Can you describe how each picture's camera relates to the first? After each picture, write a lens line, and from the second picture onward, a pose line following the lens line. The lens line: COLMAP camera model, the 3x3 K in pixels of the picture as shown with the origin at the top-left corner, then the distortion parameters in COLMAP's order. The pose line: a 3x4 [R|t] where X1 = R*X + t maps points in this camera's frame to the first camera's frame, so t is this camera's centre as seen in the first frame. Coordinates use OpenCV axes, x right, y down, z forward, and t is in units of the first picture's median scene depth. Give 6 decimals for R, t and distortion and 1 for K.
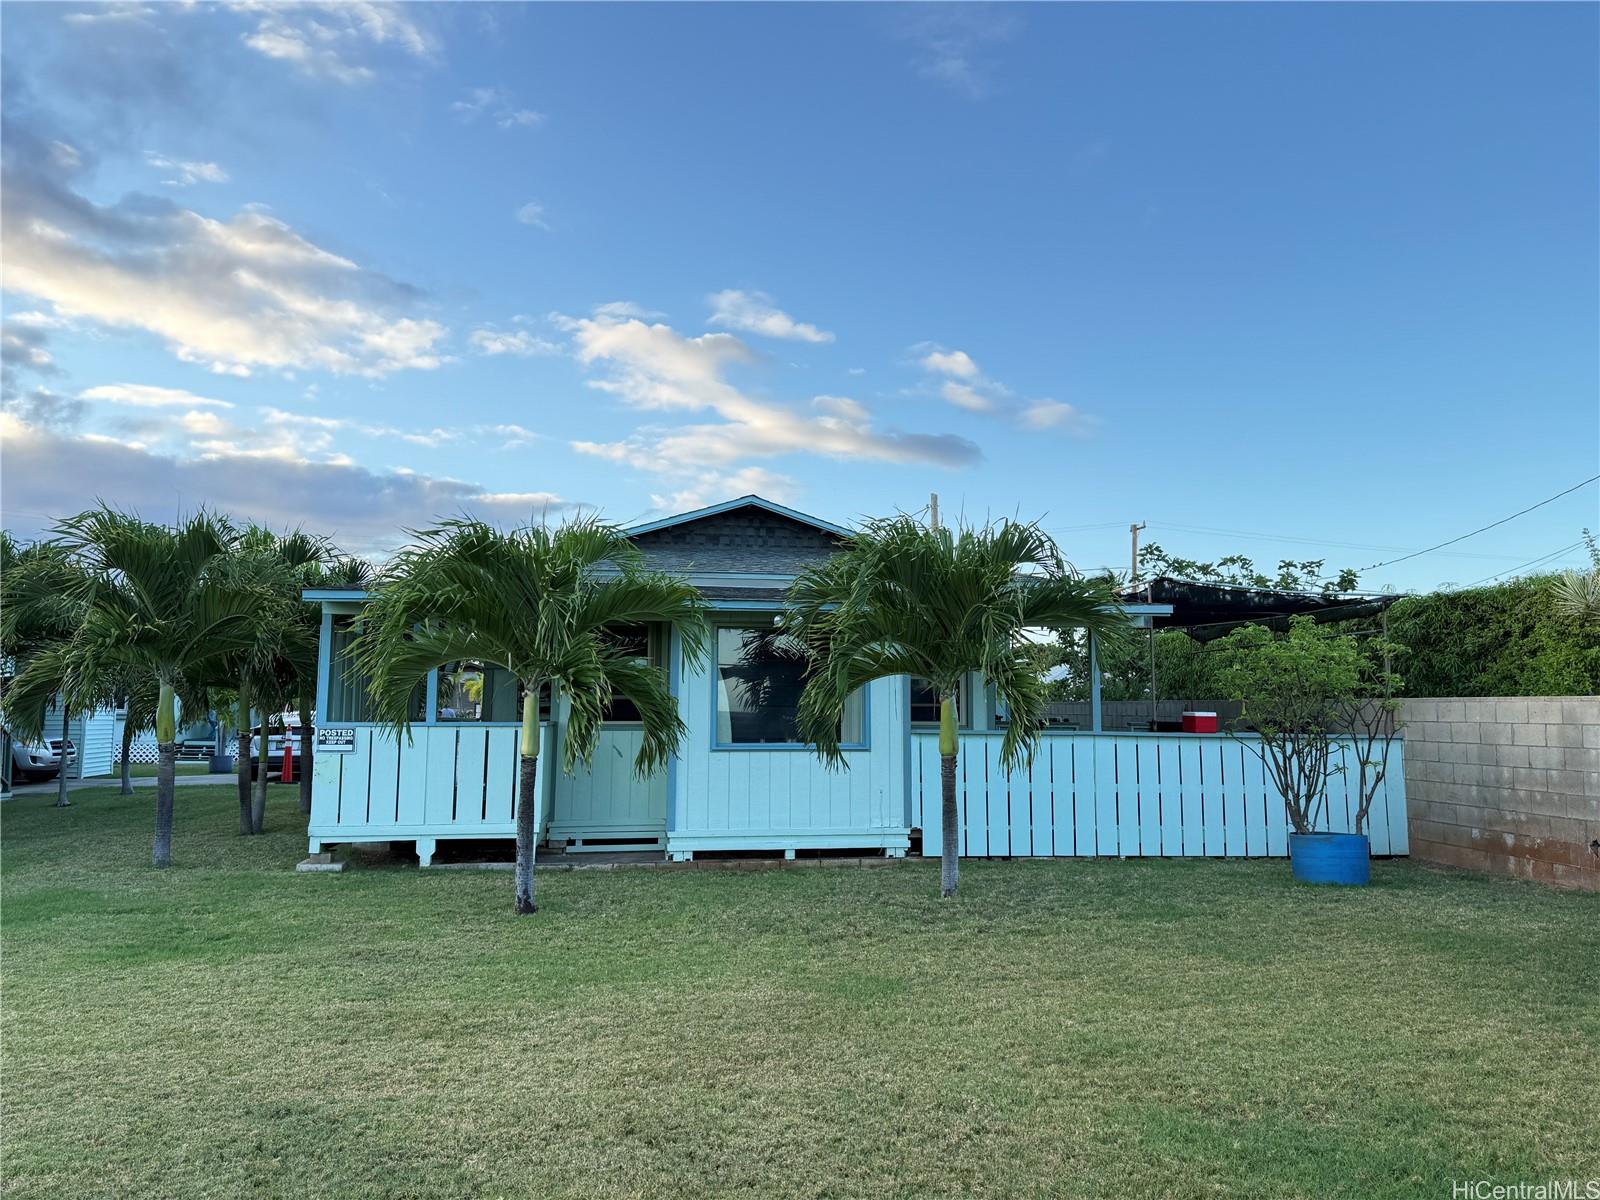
lens RADIAL K [[1082.6, 0, 800.0], [0, 1082.6, 600.0], [0, 0, 1]] dist [0.078066, -0.081770]
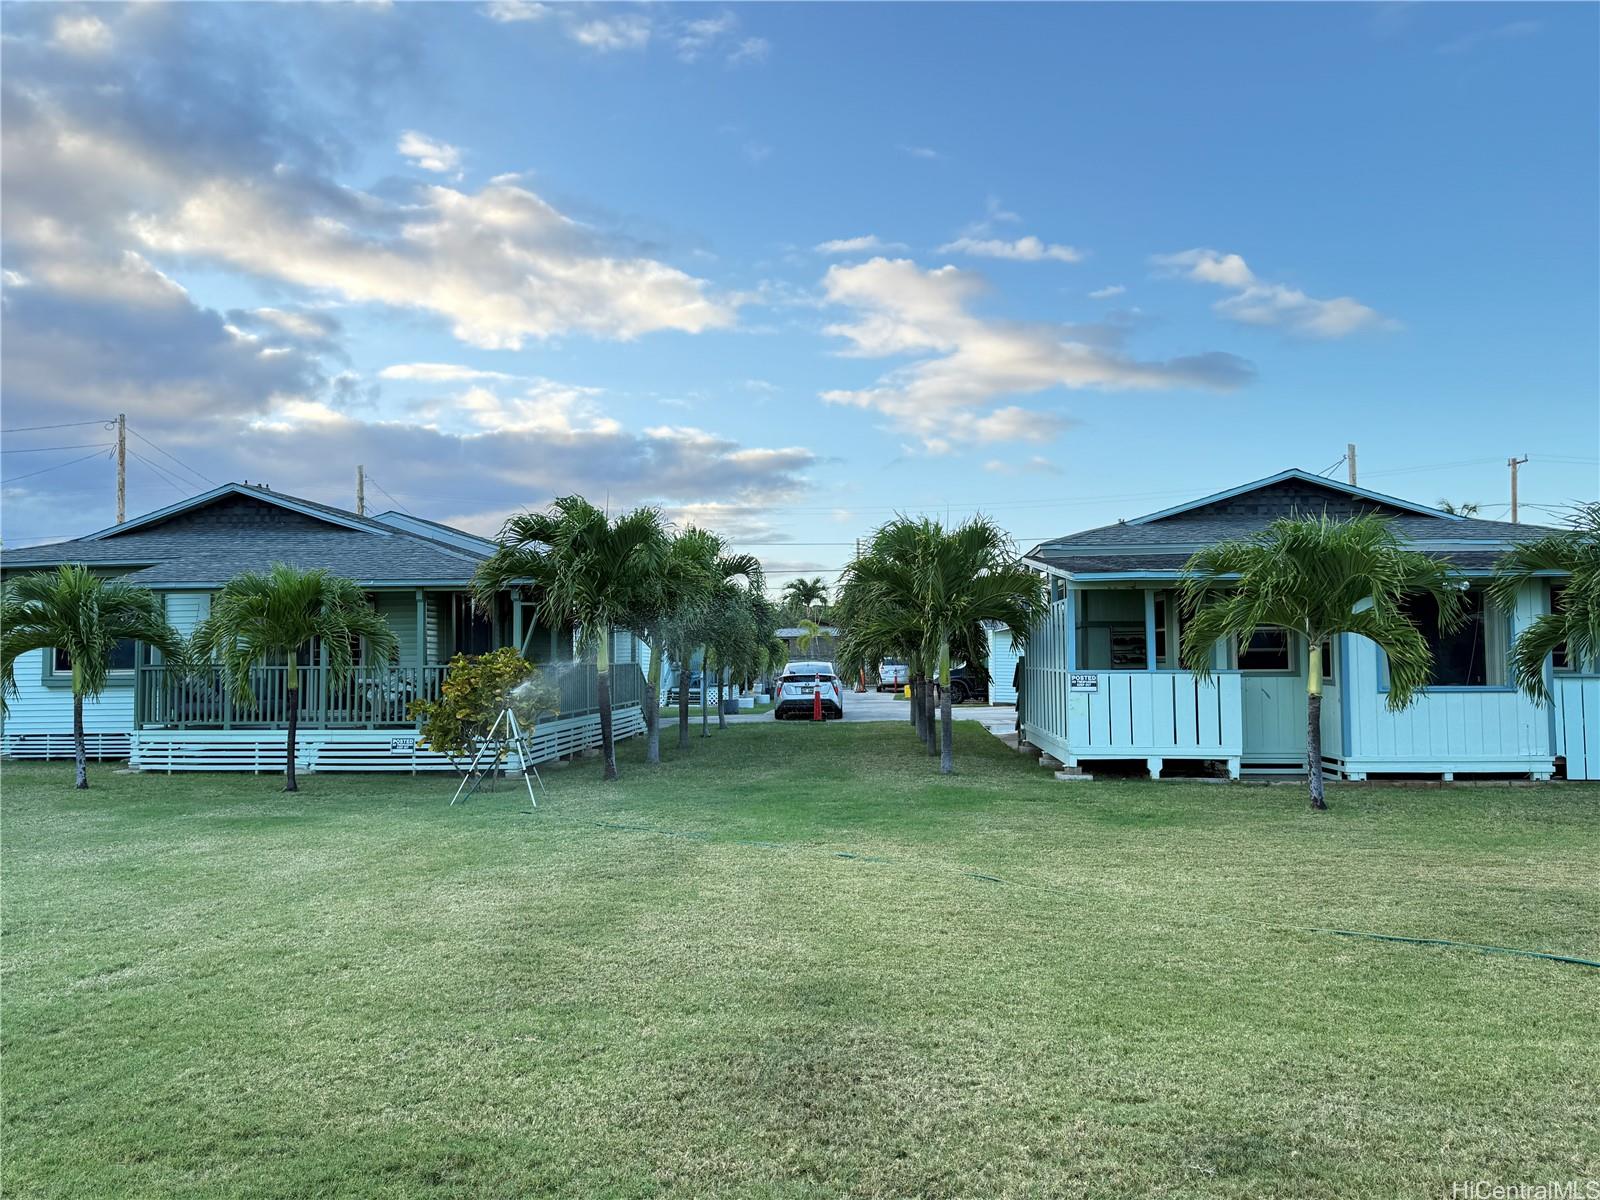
lens RADIAL K [[1118.9, 0, 798.7], [0, 1118.9, 595.7], [0, 0, 1]] dist [0.078210, -0.096434]
pose [[0.976673, -0.023439, -0.213449, -0.438129], [0.033057, 0.998587, 0.041604, -0.043998], [0.212172, -0.047690, 0.976068, -0.378646]]
